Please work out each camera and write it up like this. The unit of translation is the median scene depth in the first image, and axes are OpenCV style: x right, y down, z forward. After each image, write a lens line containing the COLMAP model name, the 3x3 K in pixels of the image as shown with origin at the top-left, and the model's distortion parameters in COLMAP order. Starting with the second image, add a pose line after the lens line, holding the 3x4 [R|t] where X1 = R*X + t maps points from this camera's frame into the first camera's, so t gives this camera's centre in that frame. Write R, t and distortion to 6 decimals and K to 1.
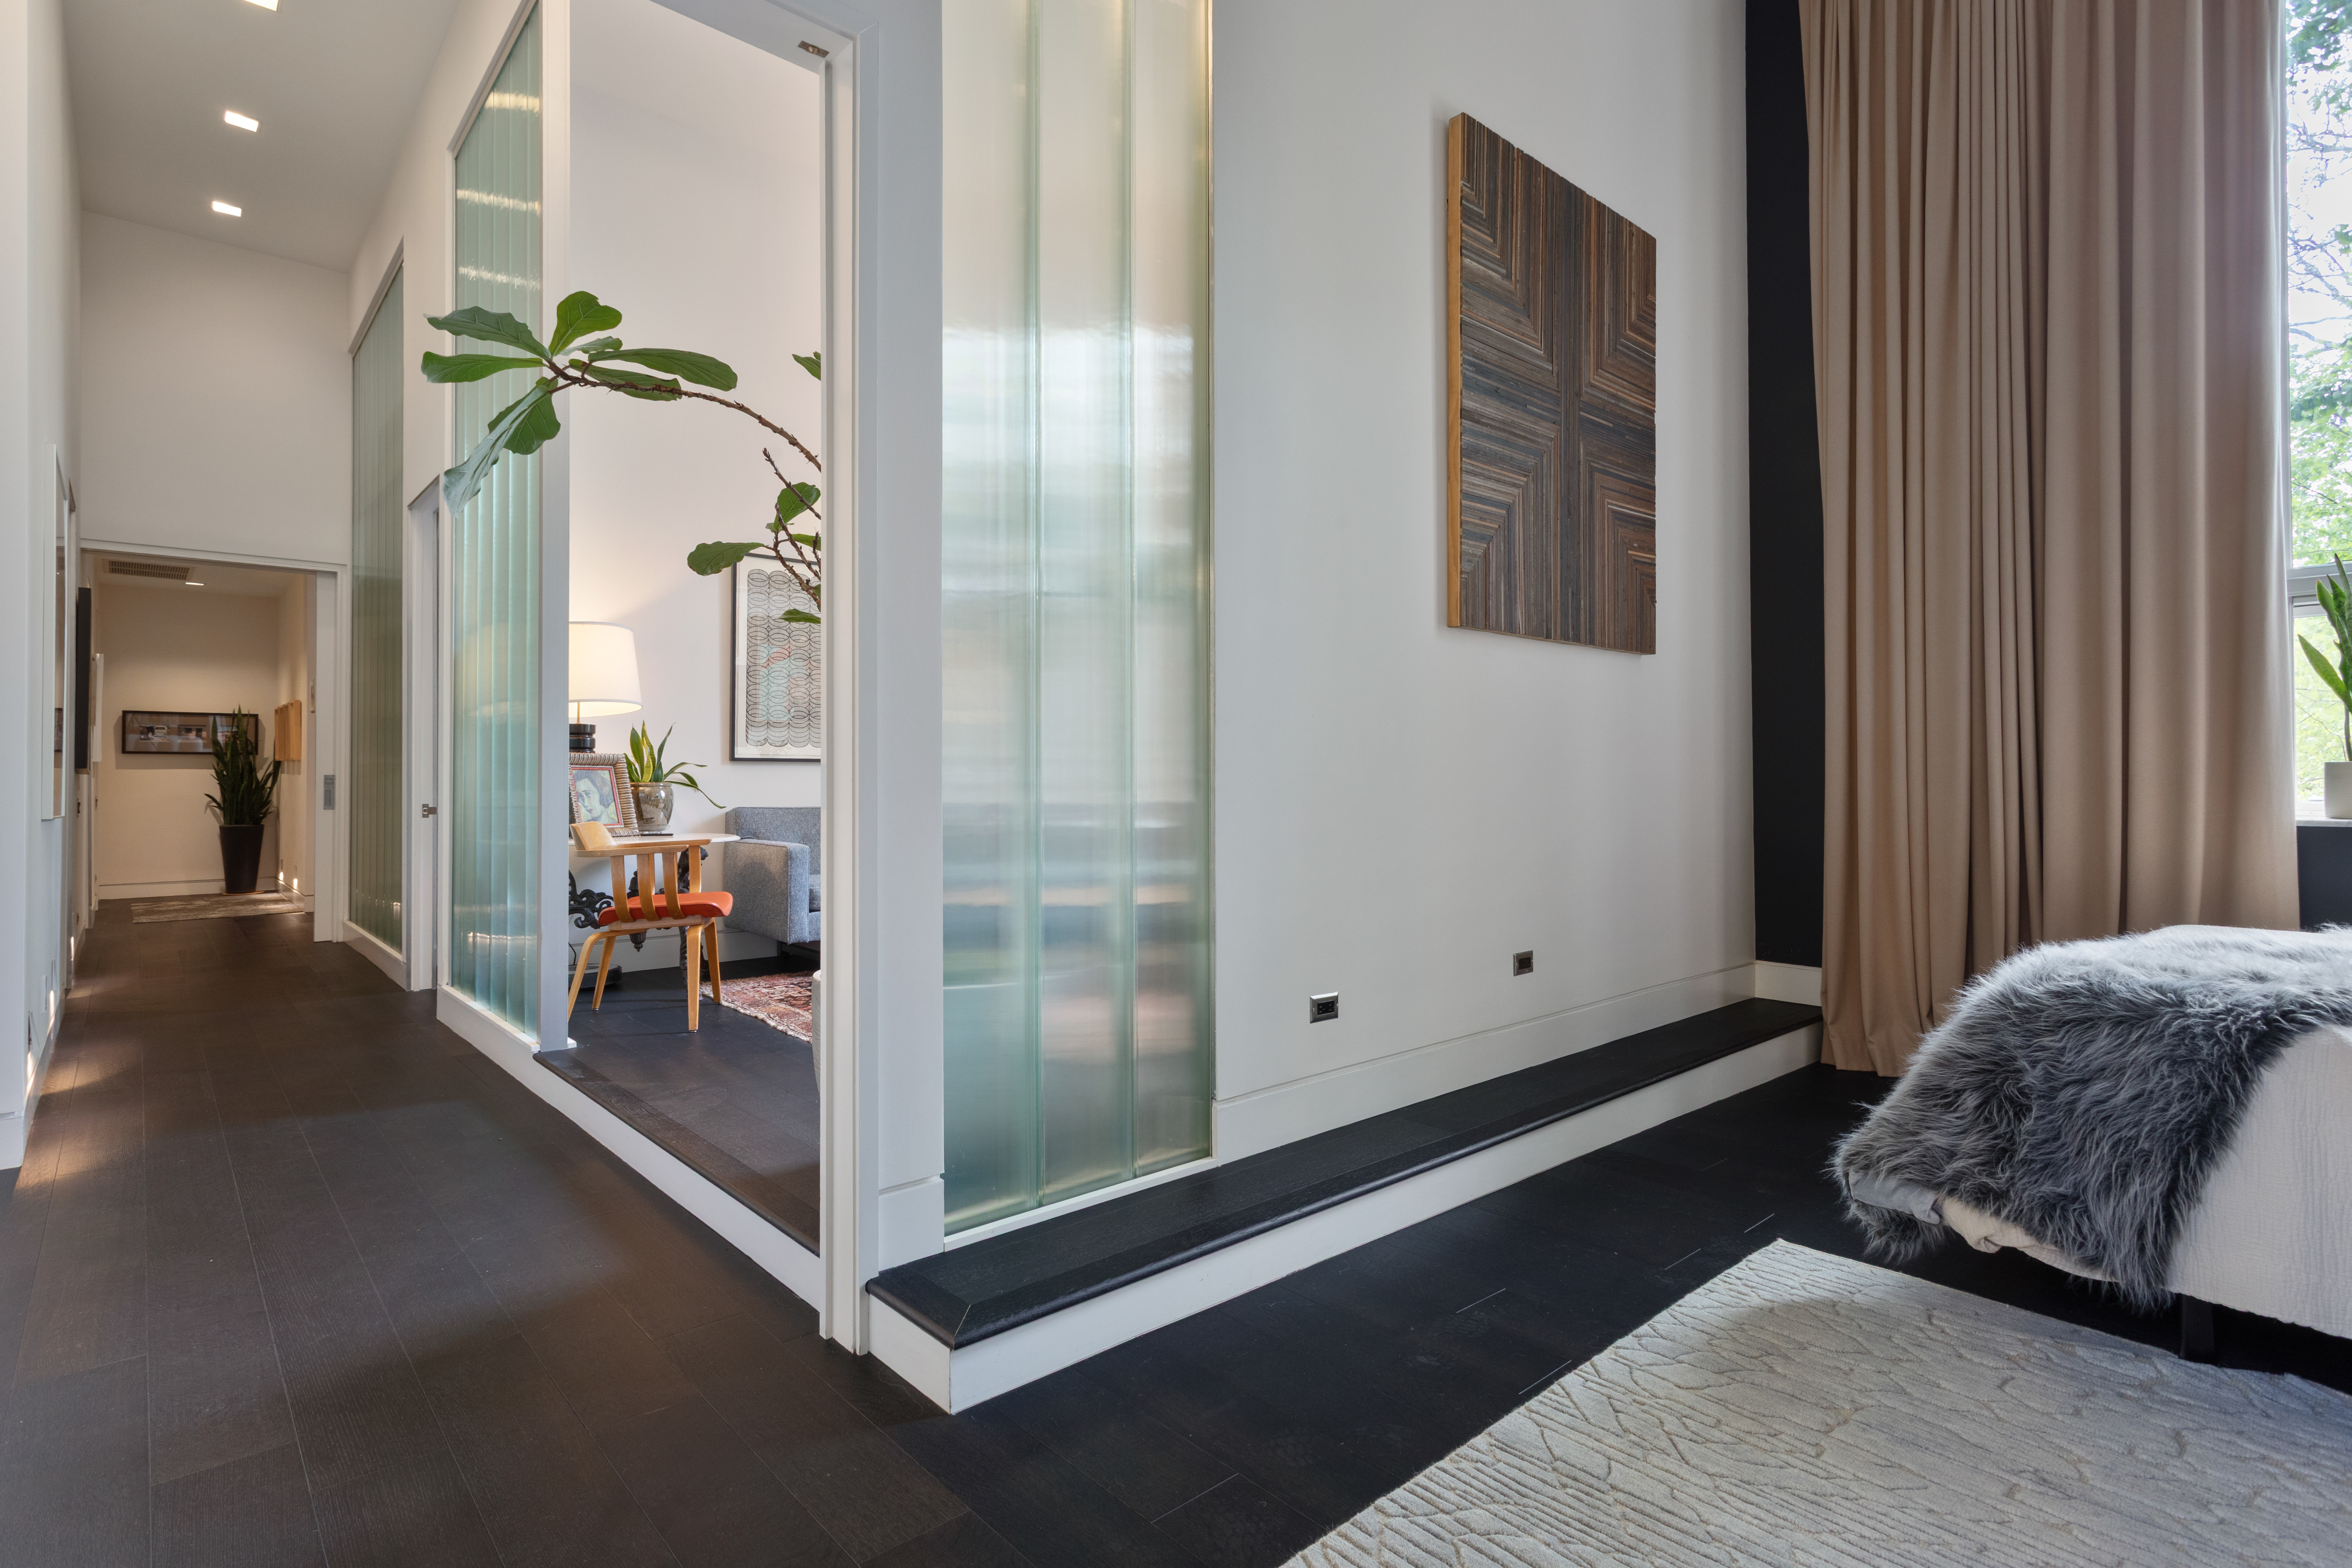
lens RADIAL K [[1113.9, 0, 1166.7], [0, 1113.9, 782.4], [0, 0, 1]] dist [0.003422, 0.000497]
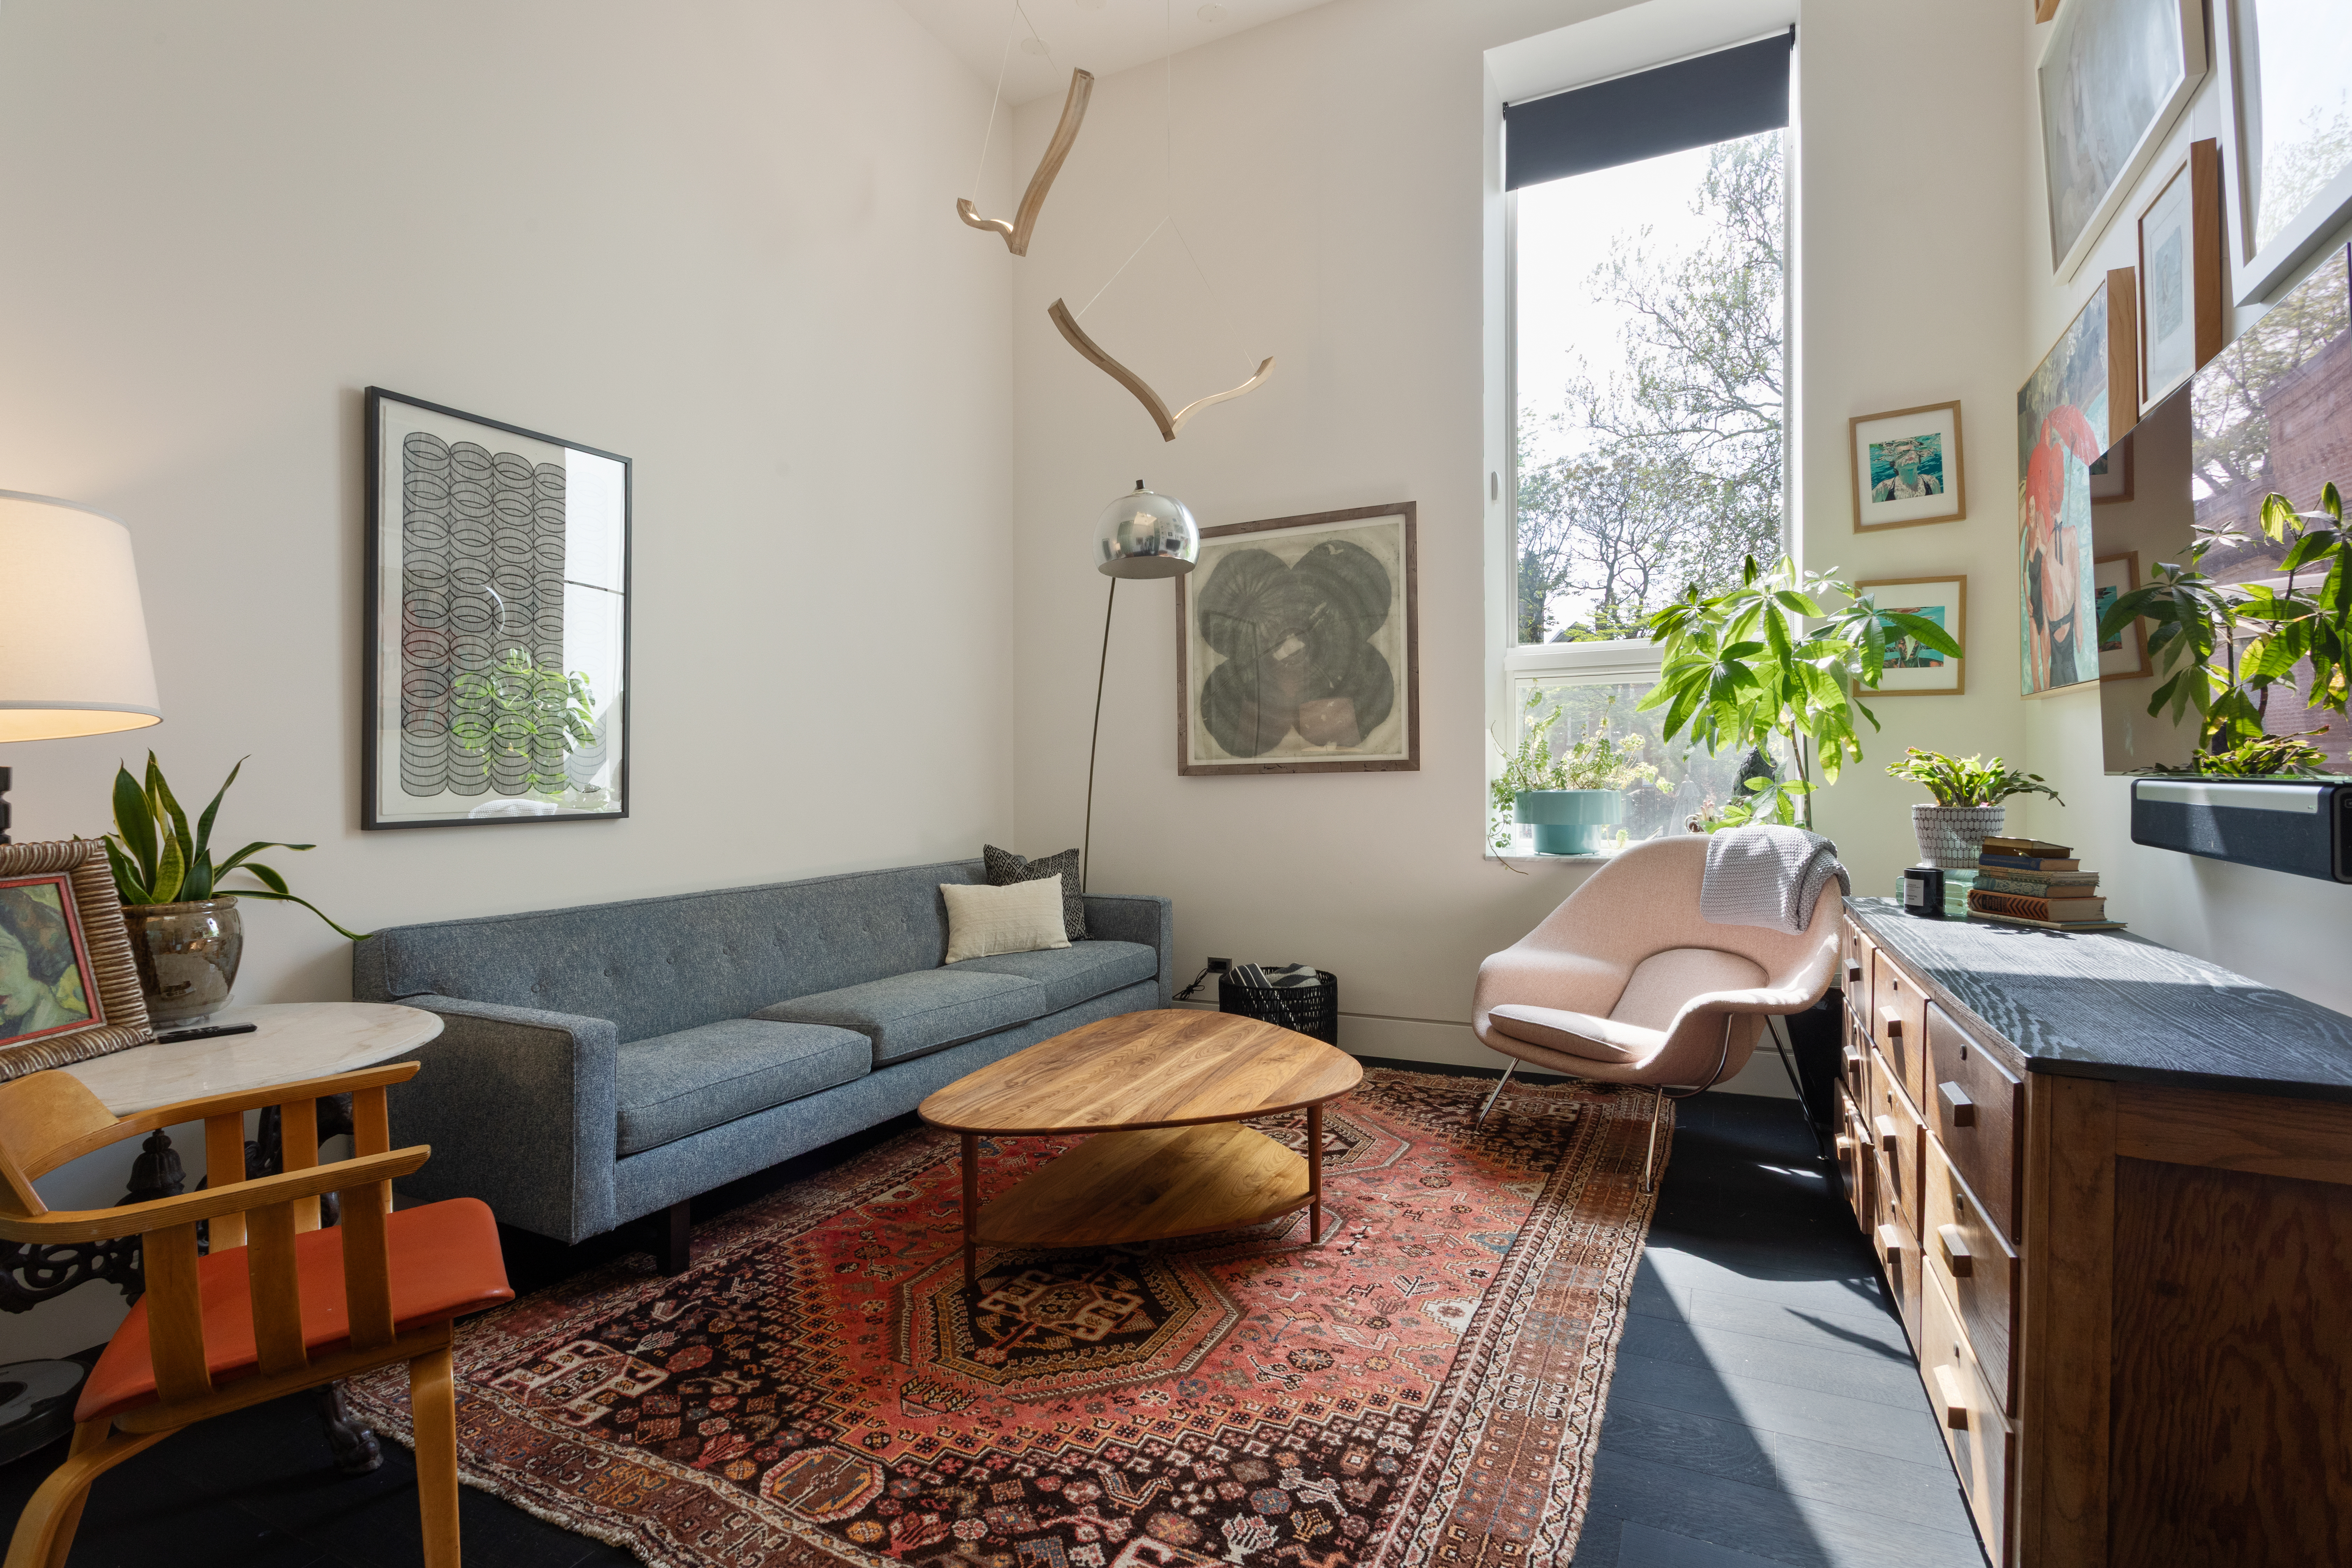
lens RADIAL K [[1113.9, 0, 1183.8], [0, 1113.9, 777.6], [0, 0, 1]] dist [0.003422, 0.000497]
pose [[0.929050, -0.012120, 0.369757, -0.268003], [0.012980, 0.999916, 0.000163, -0.041113], [-0.369728, 0.004648, 0.929129, 0.473371]]
